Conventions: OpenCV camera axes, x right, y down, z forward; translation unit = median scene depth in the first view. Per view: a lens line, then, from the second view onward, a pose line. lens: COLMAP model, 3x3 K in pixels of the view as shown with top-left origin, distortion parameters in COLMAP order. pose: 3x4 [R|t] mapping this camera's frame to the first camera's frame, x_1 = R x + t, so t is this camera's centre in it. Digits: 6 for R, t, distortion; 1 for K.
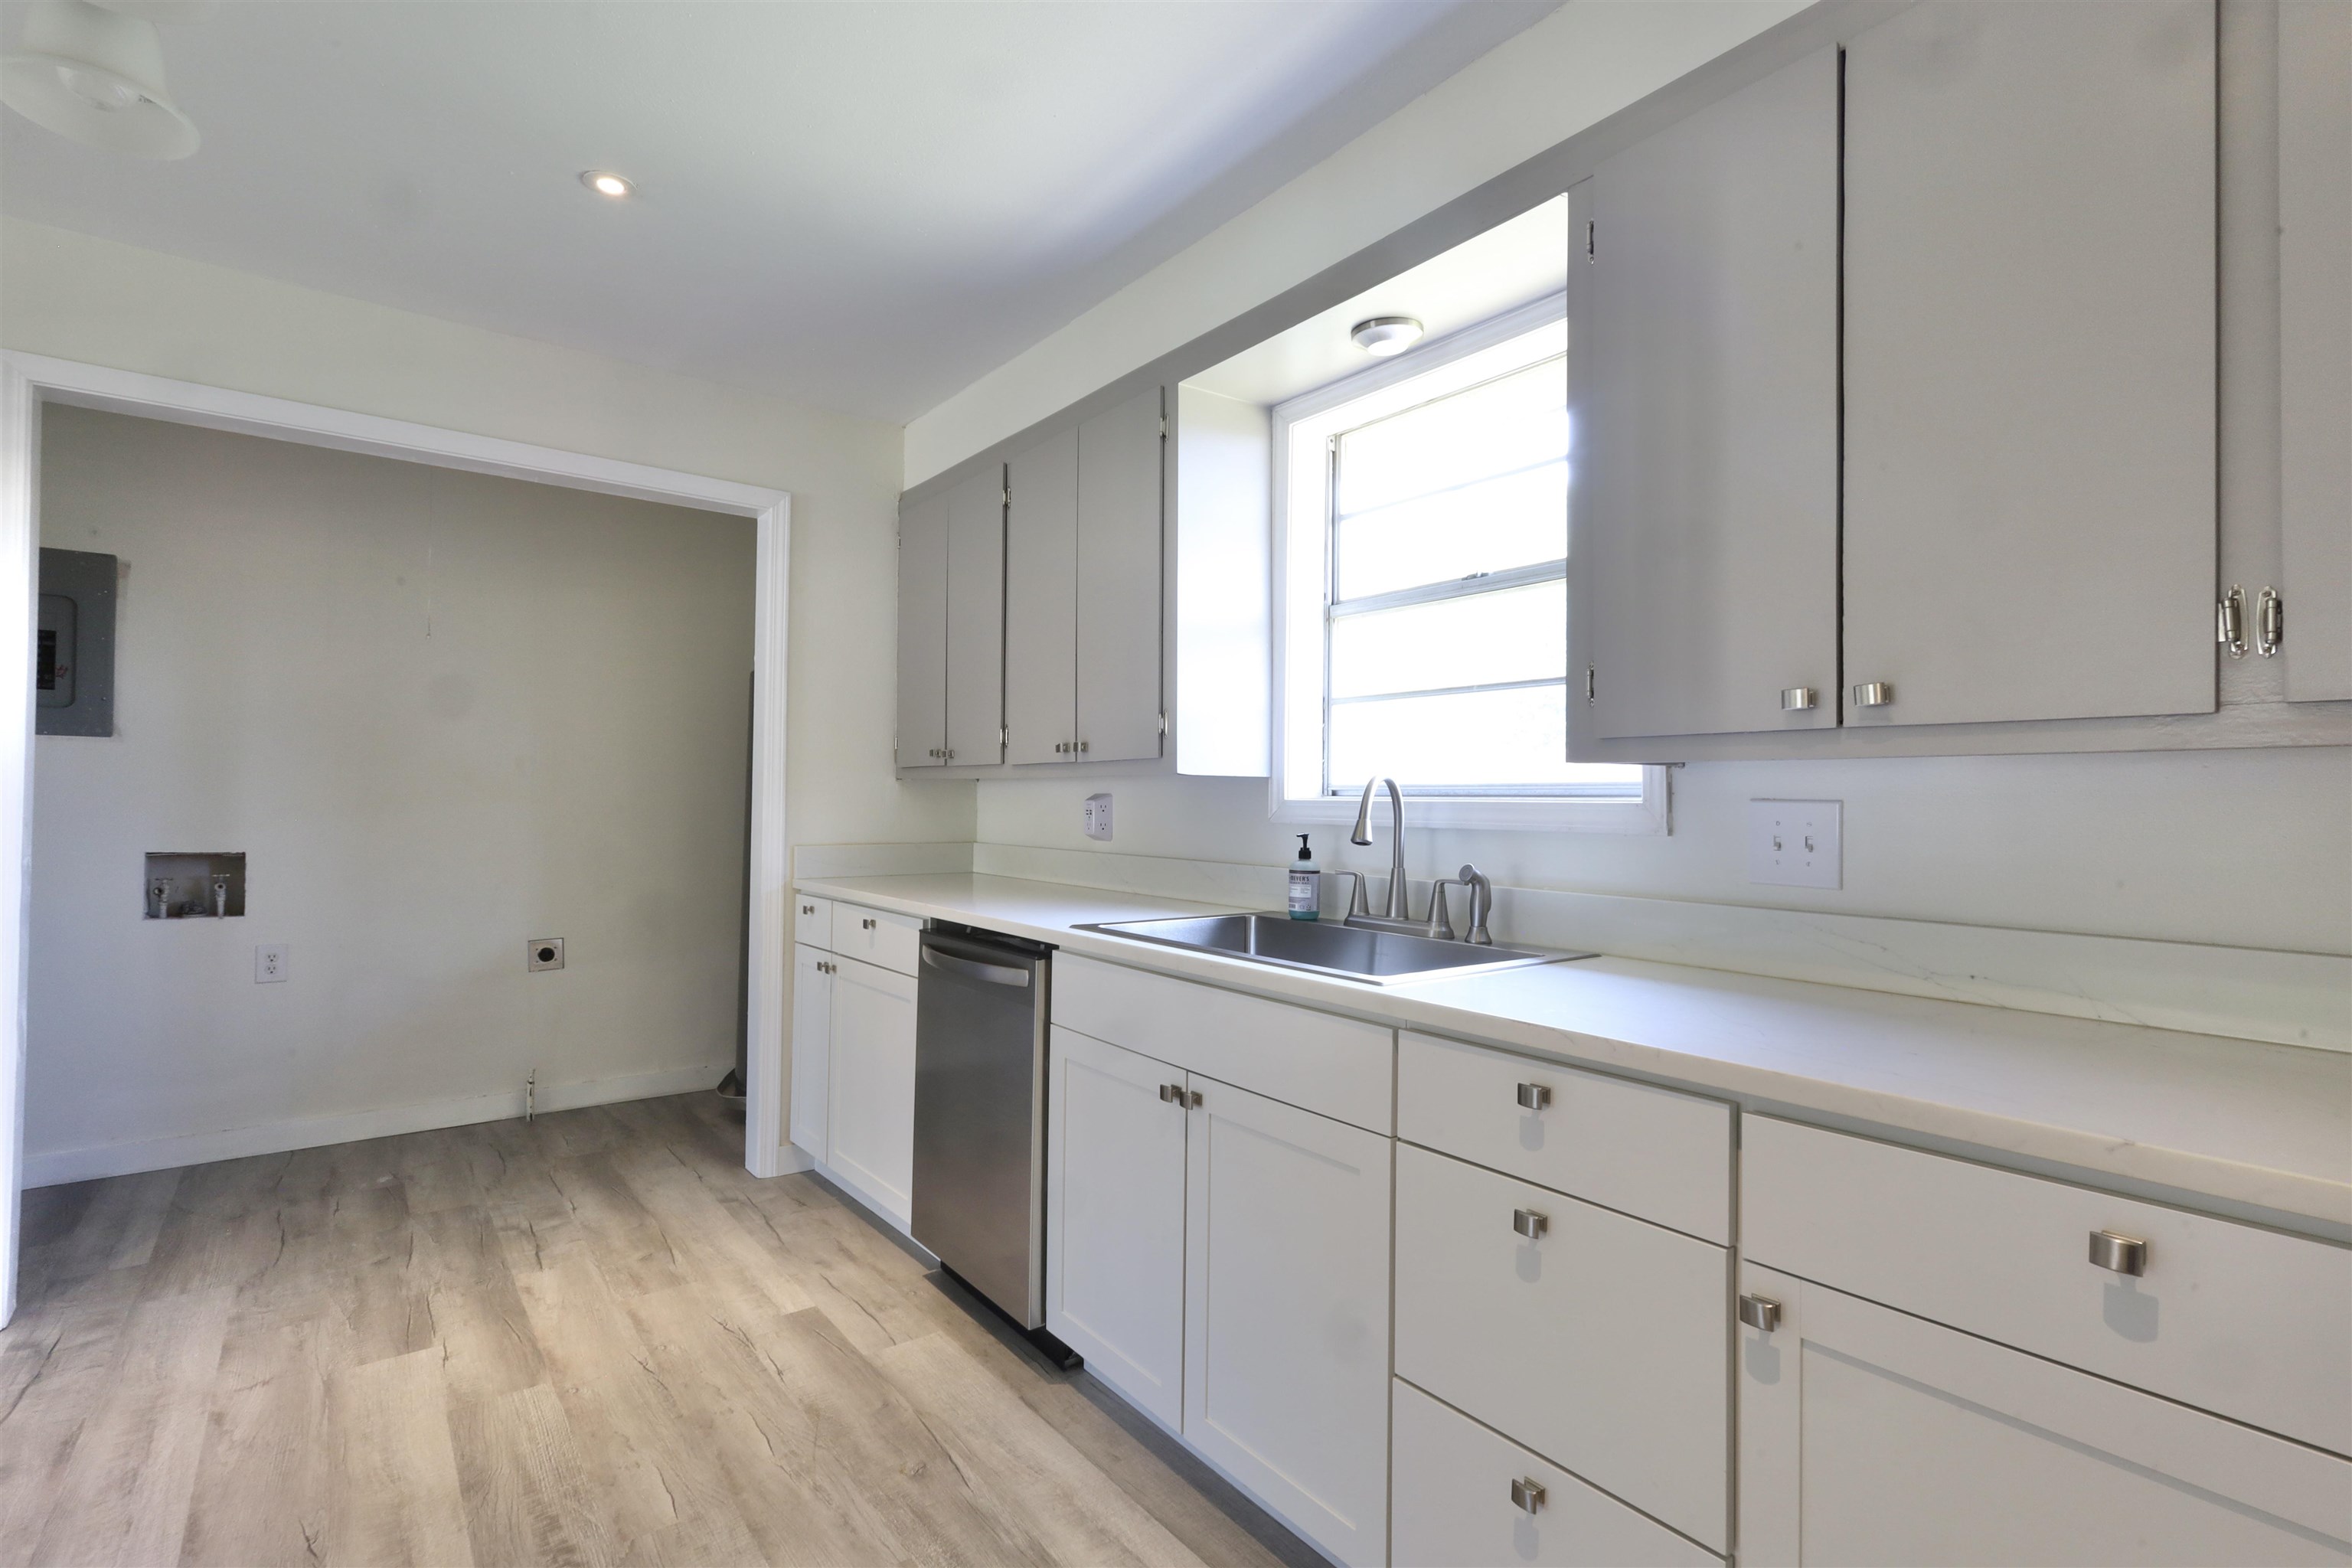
lens RADIAL K [[1084.8, 0, 1170.1], [0, 1084.8, 788.4], [0, 0, 1]] dist [-0.002768, -0.000250]
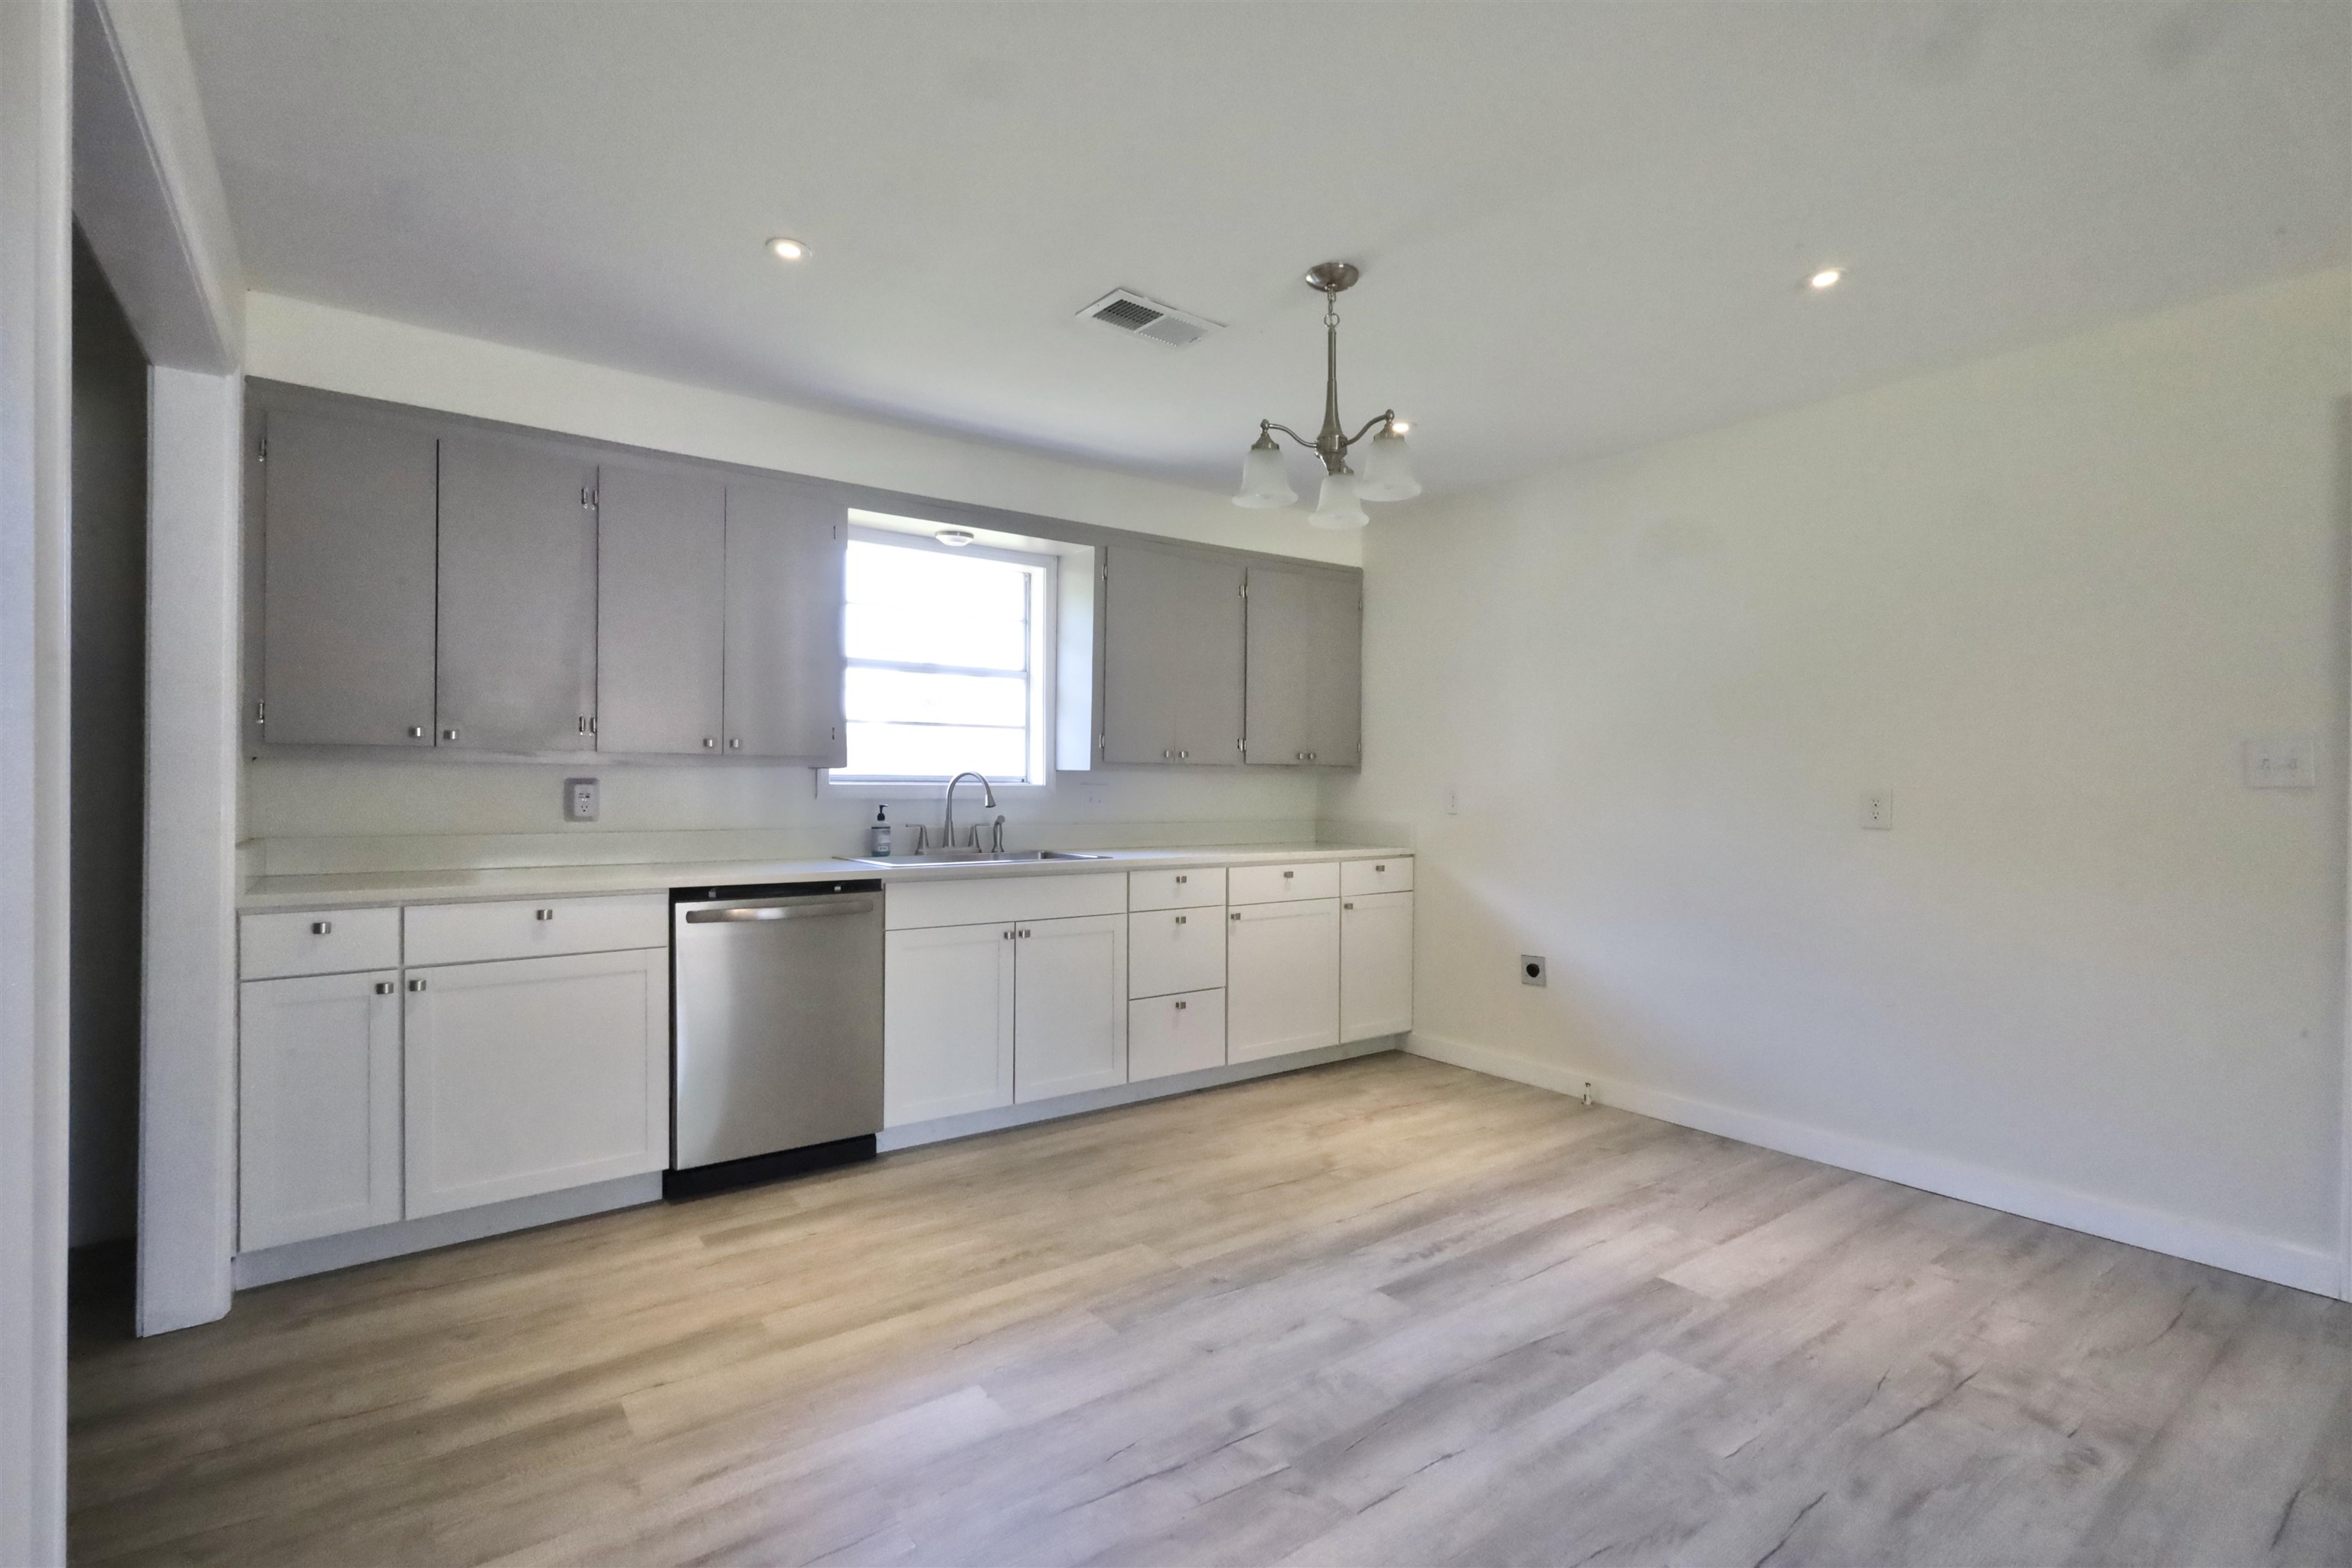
lens RADIAL K [[1084.8, 0, 1182.2], [0, 1084.8, 789.6], [0, 0, 1]] dist [-0.002768, -0.000250]
pose [[0.002548, -0.005020, 0.999984, -1.634322], [-0.016714, 0.999848, 0.005062, 0.002502], [-0.999857, -0.016726, 0.002464, 0.572882]]
